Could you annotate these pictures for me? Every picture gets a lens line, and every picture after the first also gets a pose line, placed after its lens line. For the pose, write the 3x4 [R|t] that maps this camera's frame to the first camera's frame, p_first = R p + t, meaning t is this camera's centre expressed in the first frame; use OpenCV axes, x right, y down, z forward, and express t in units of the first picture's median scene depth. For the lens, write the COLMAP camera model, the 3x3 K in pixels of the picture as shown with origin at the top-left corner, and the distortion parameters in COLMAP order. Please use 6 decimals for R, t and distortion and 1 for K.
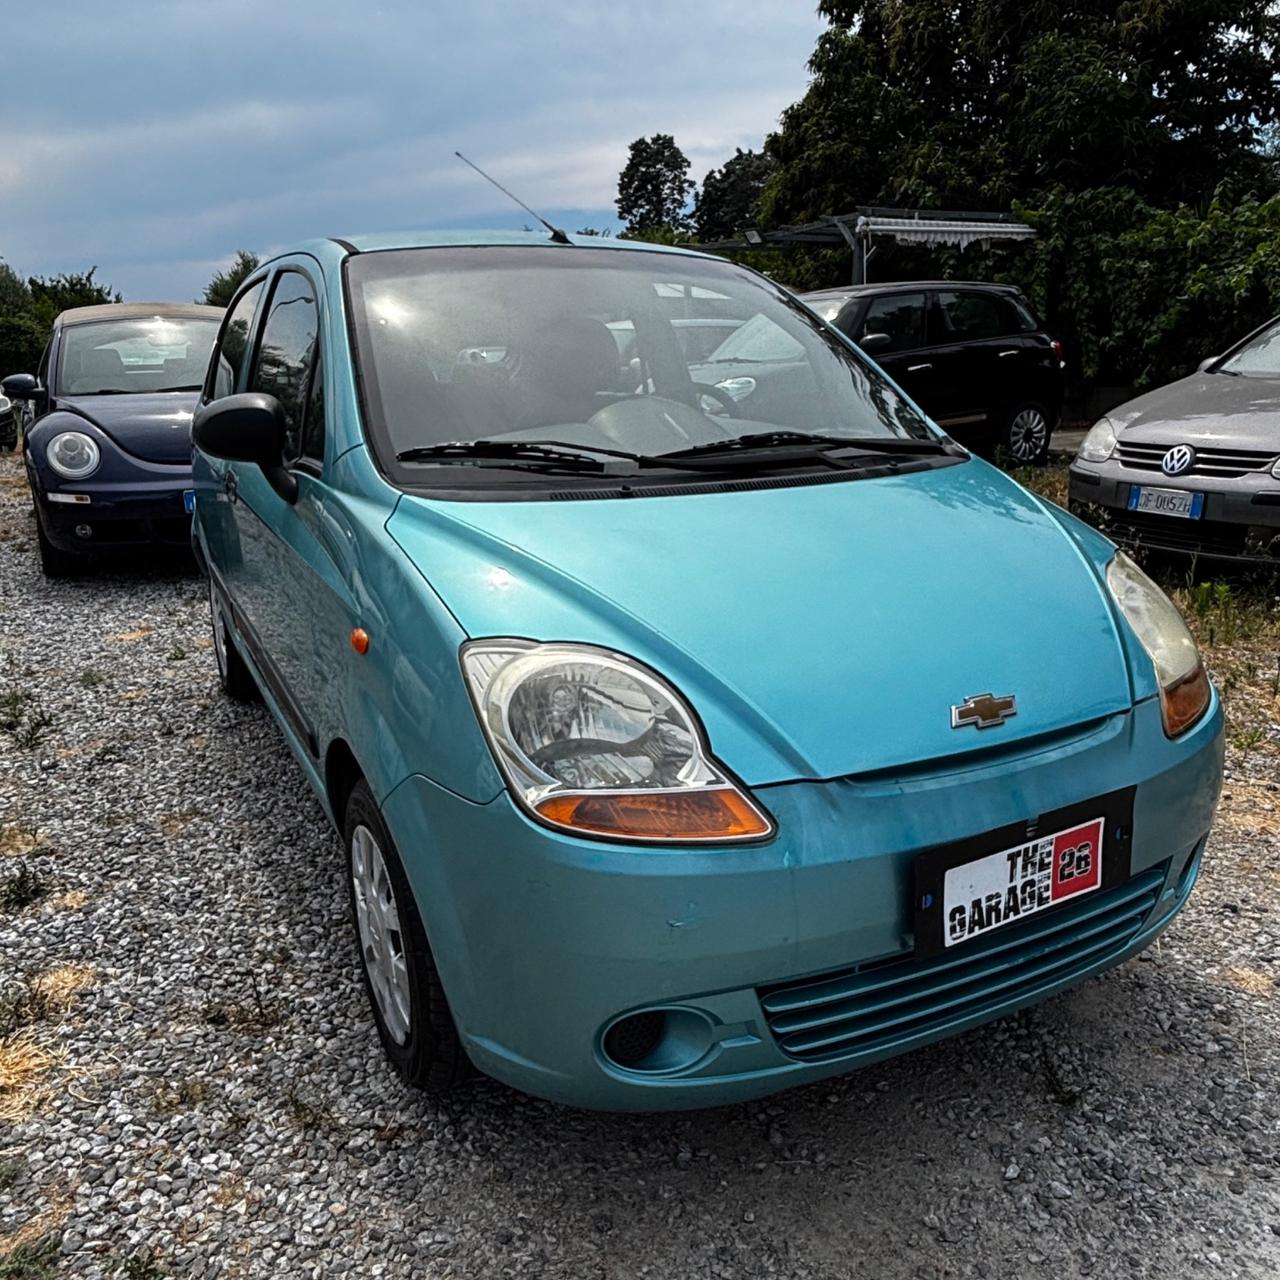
lens RADIAL K [[1069.2, 0, 634.5], [0, 1069.2, 653.3], [0, 0, 1]] dist [0.056242, -0.102182]
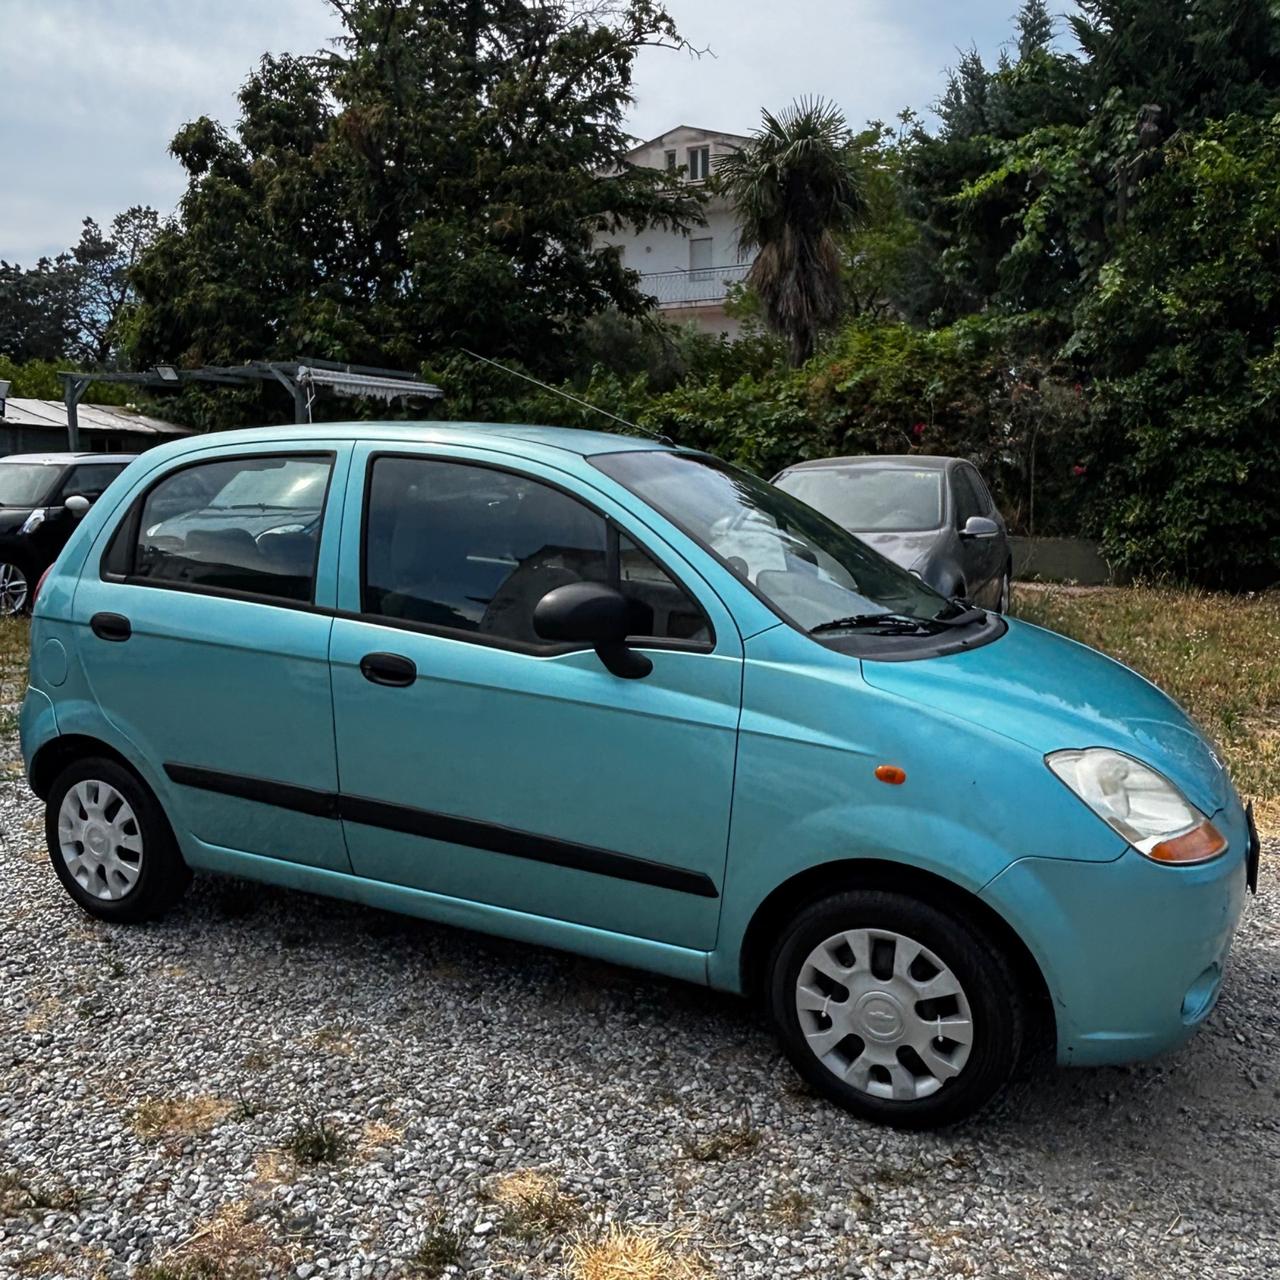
lens RADIAL K [[1109.4, 0, 646.6], [0, 1109.4, 642.1], [0, 0, 1]] dist [0.047715, -0.097457]
pose [[0.792046, -0.064571, 0.607037, -1.127656], [0.143836, 0.986133, -0.082778, -0.086492], [-0.593274, 0.152878, 0.790351, 0.083019]]
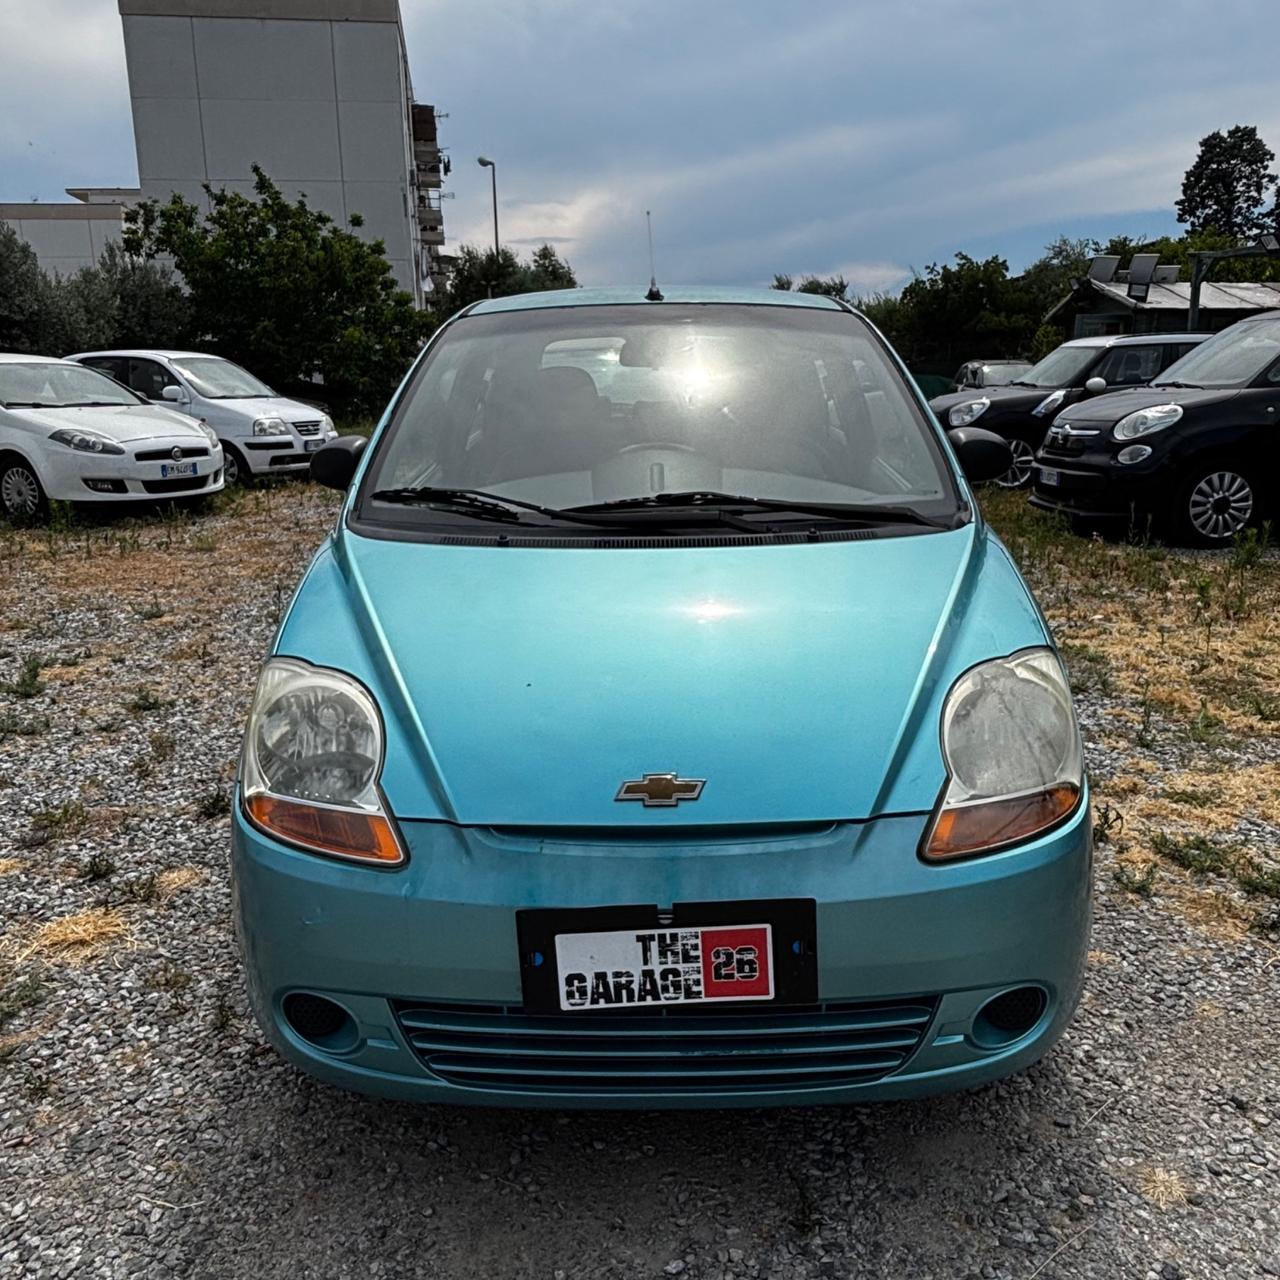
lens RADIAL K [[1067.4, 0, 641.4], [0, 1067.4, 647.2], [0, 0, 1]] dist [0.045517, -0.074836]
pose [[0.886103, 0.118332, -0.448128, 0.575456], [-0.125267, 0.992021, 0.014256, -0.070035], [0.446239, 0.043504, 0.893856, 0.077989]]
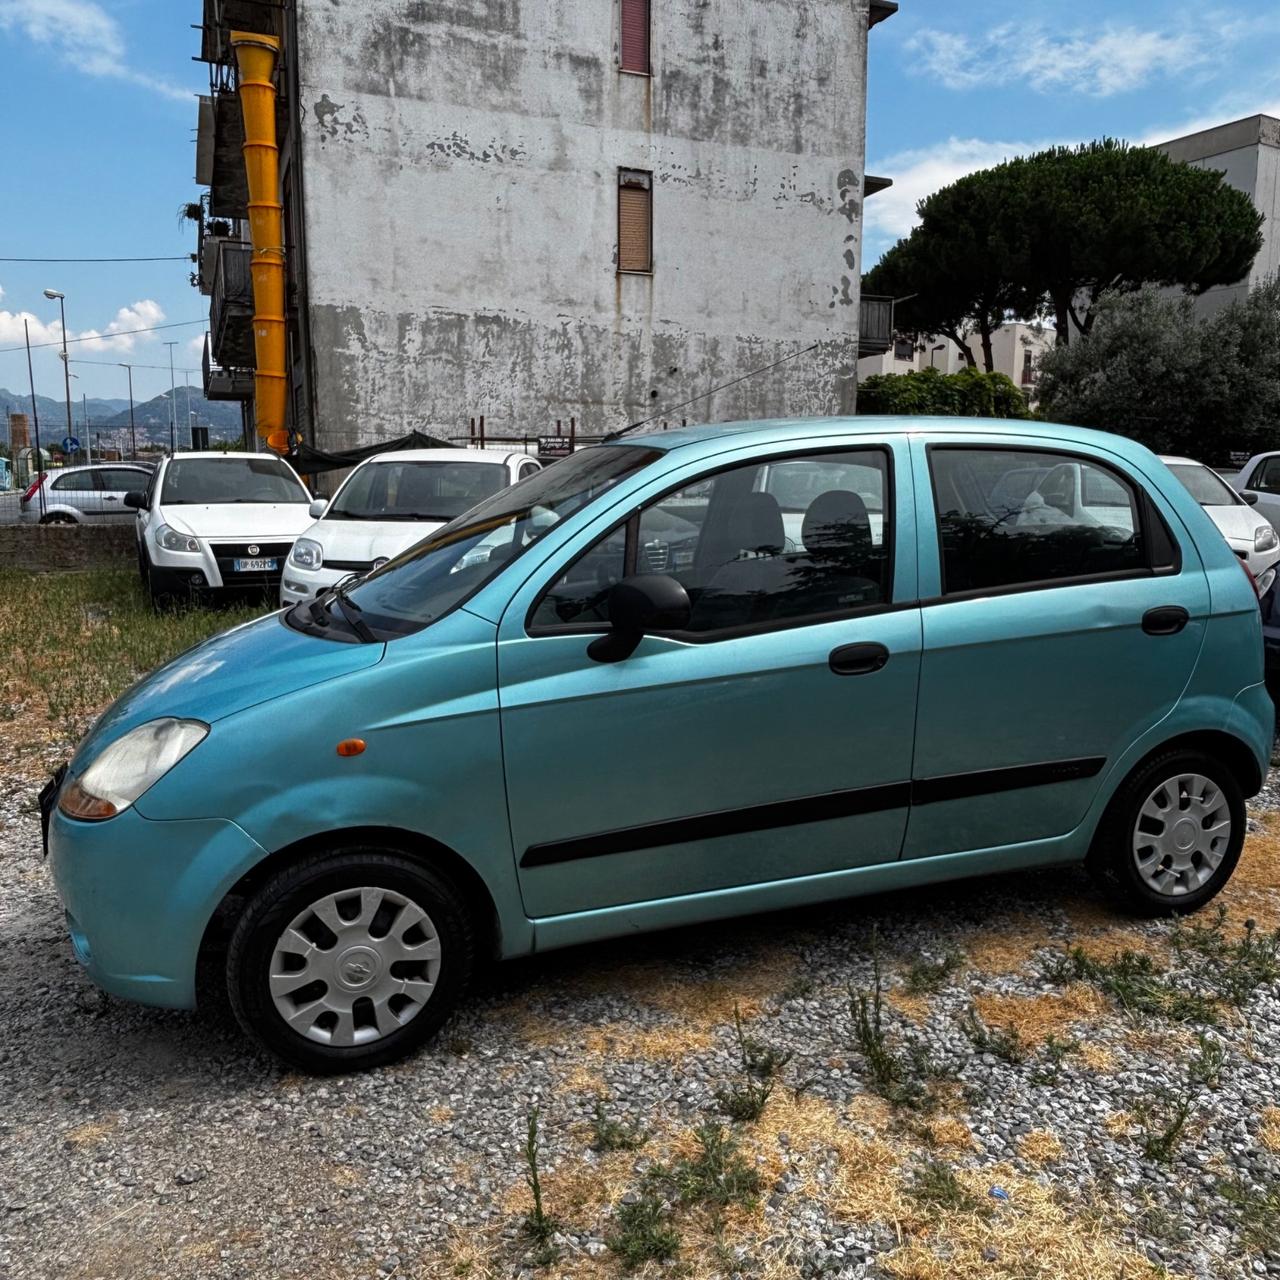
lens RADIAL K [[1067.4, 0, 641.4], [0, 1067.4, 647.2], [0, 0, 1]] dist [0.045517, -0.074836]
pose [[-0.134526, 0.170358, -0.976156, 1.570533], [-0.254678, 0.946074, 0.200205, -0.550105], [0.957623, 0.275538, -0.083885, 1.596093]]
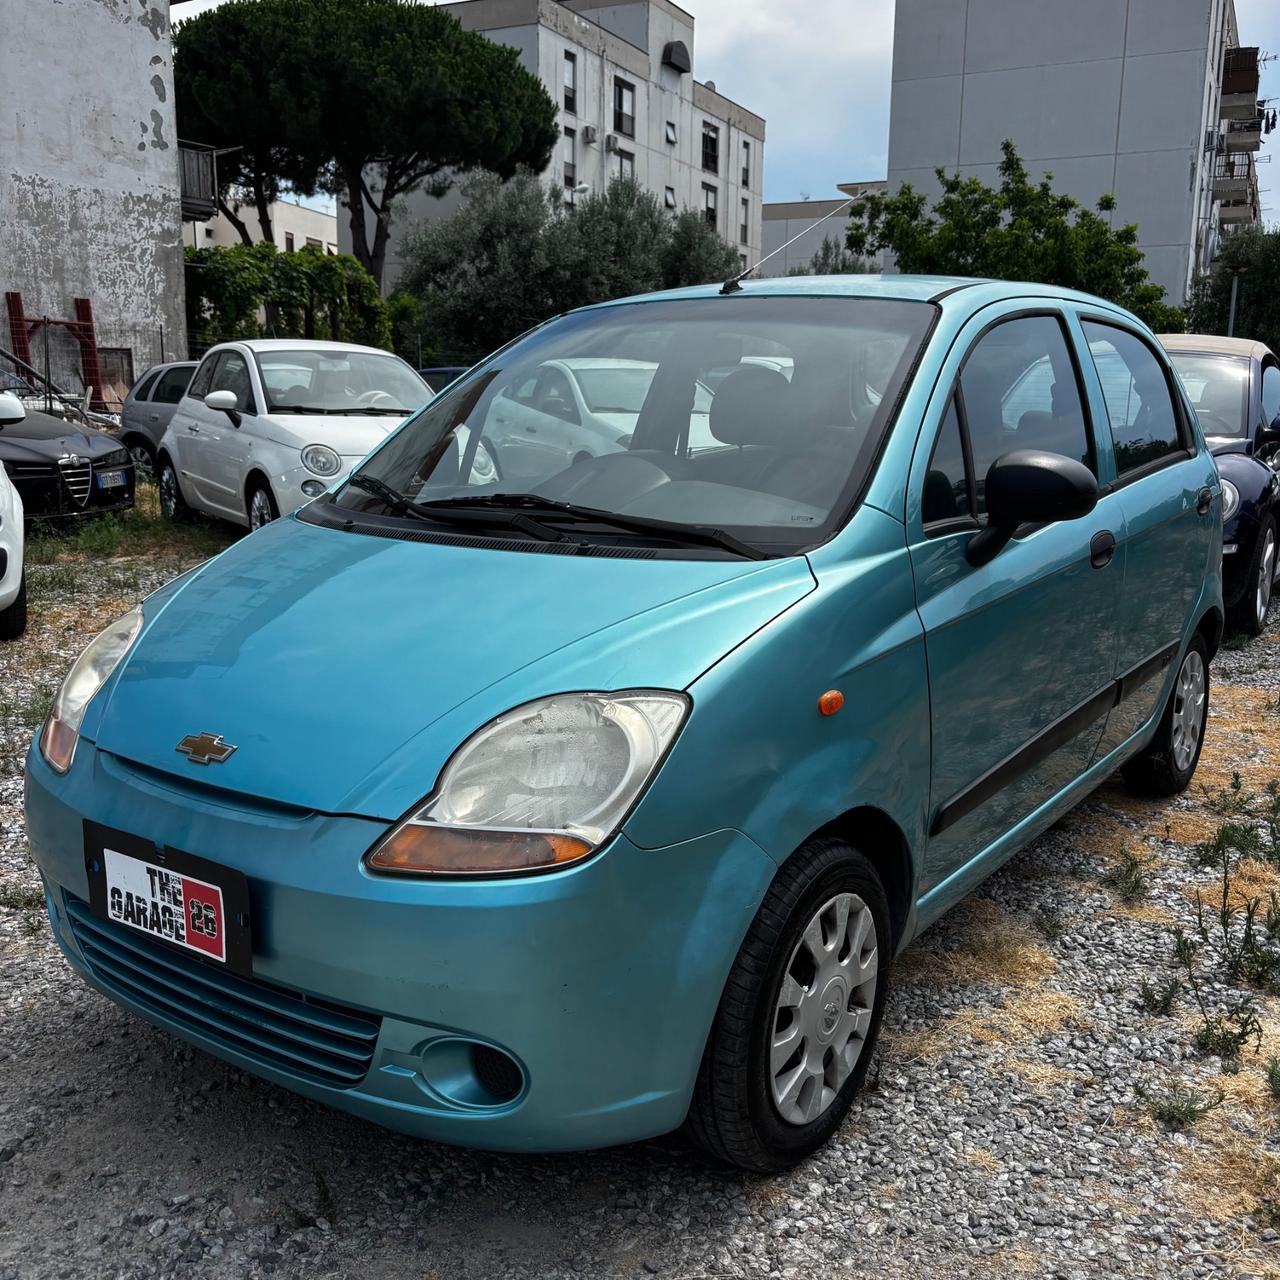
lens RADIAL K [[1304.4, 0, 639.5], [0, 1304.4, 651.2], [0, 0, 1]] dist [-0.016418, 0.060173]
pose [[0.455738, 0.195845, -0.868301, 1.273989], [-0.253539, 0.963647, 0.084277, -0.201599], [0.853241, 0.181740, 0.488825, 0.556581]]
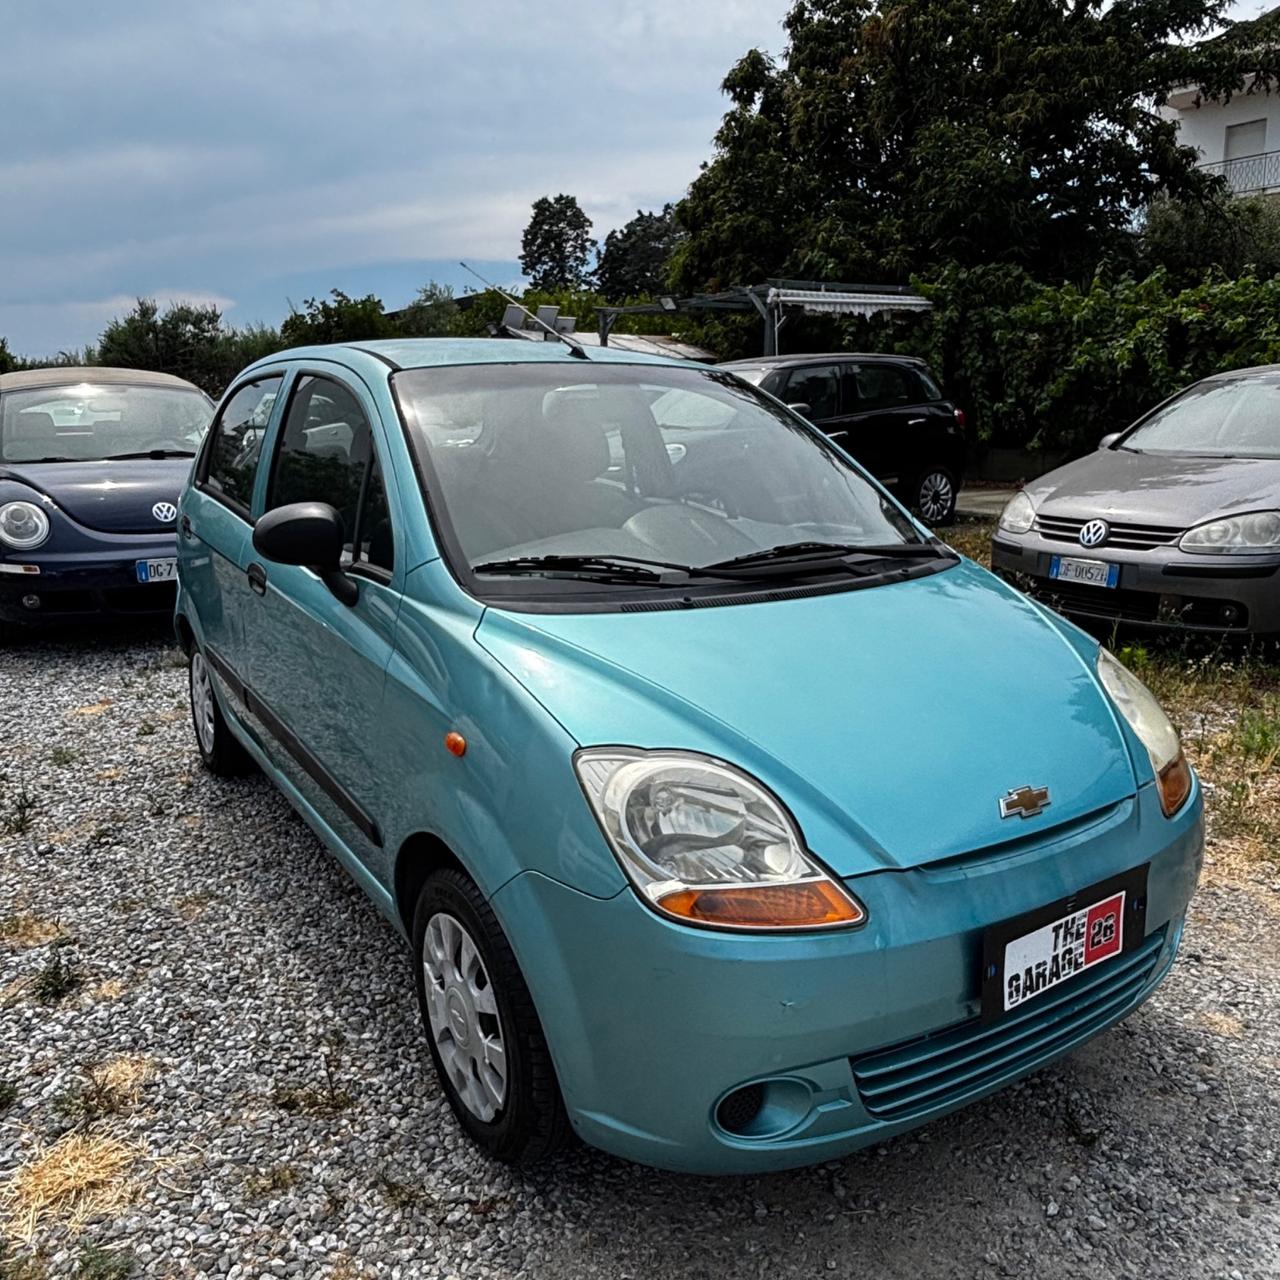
lens RADIAL K [[1077.3, 0, 631.5], [0, 1077.3, 638.9], [0, 0, 1]] dist [0.040310, -0.072893]
pose [[0.995741, -0.008969, 0.091762, -0.155698], [0.014034, 0.998404, -0.054695, -0.048888], [-0.091125, 0.055750, 0.994278, -0.099087]]
